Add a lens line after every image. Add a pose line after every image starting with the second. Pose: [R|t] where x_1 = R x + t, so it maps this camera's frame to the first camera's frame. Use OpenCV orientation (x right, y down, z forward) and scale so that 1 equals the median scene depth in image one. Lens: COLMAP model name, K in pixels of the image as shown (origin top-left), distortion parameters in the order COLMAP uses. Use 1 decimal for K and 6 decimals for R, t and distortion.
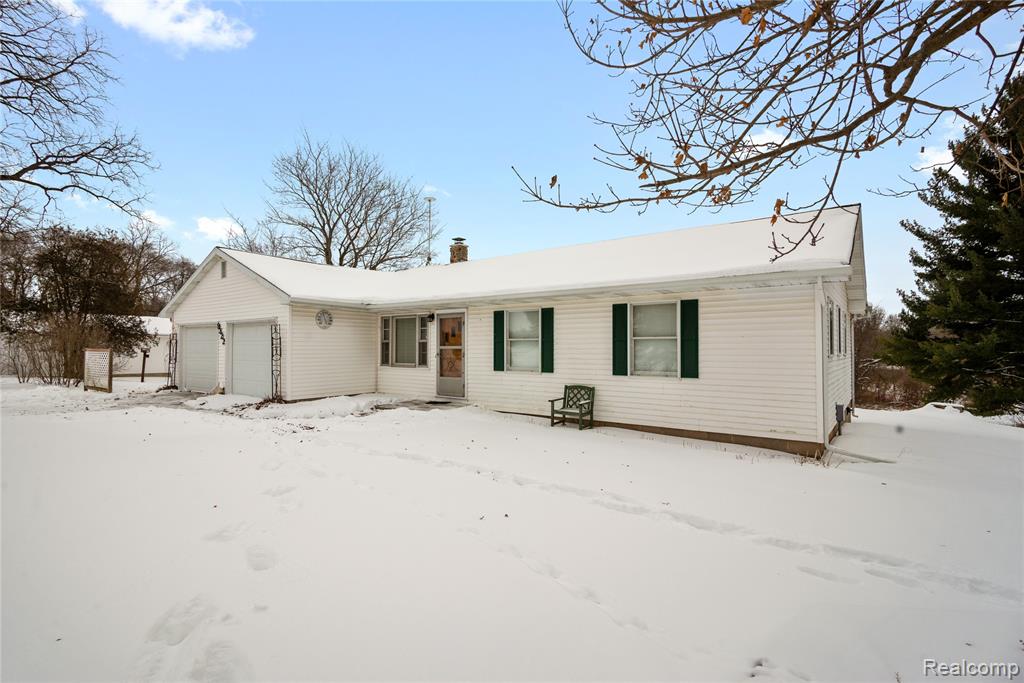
lens RADIAL K [[495.5, 0, 514.1], [0, 495.5, 340.4], [0, 0, 1]] dist [-0.002555, -0.000476]
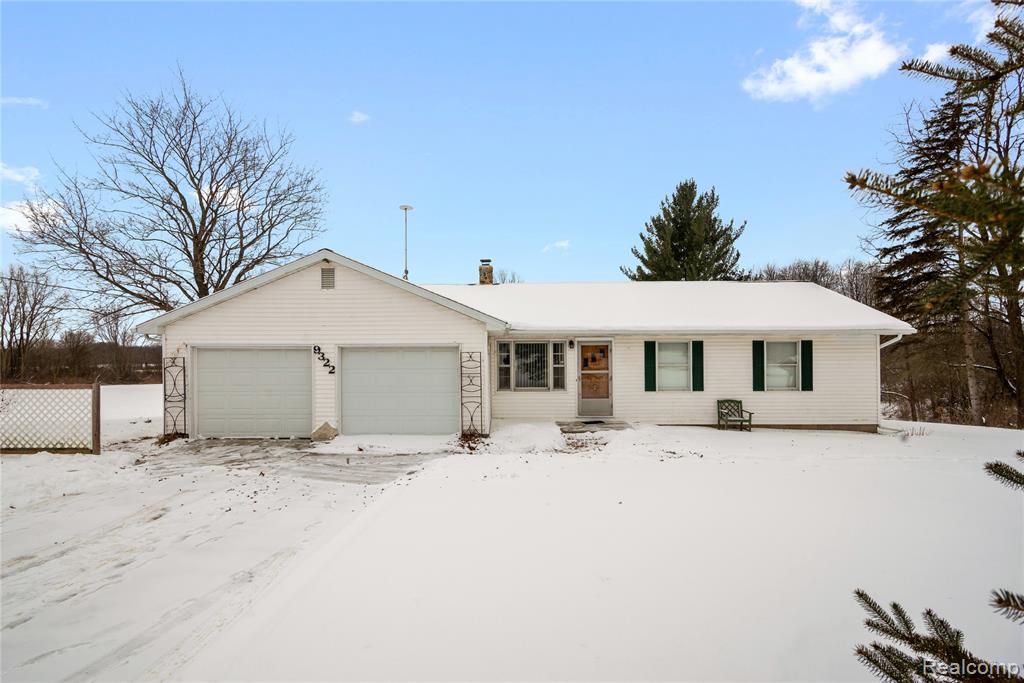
lens RADIAL K [[495.5, 0, 509.8], [0, 495.5, 352.5], [0, 0, 1]] dist [-0.002555, -0.000476]
pose [[0.804525, -0.002746, 0.593913, -0.957722], [-0.006109, 0.999898, 0.012898, -0.042691], [-0.593888, -0.014005, 0.804426, 0.224903]]
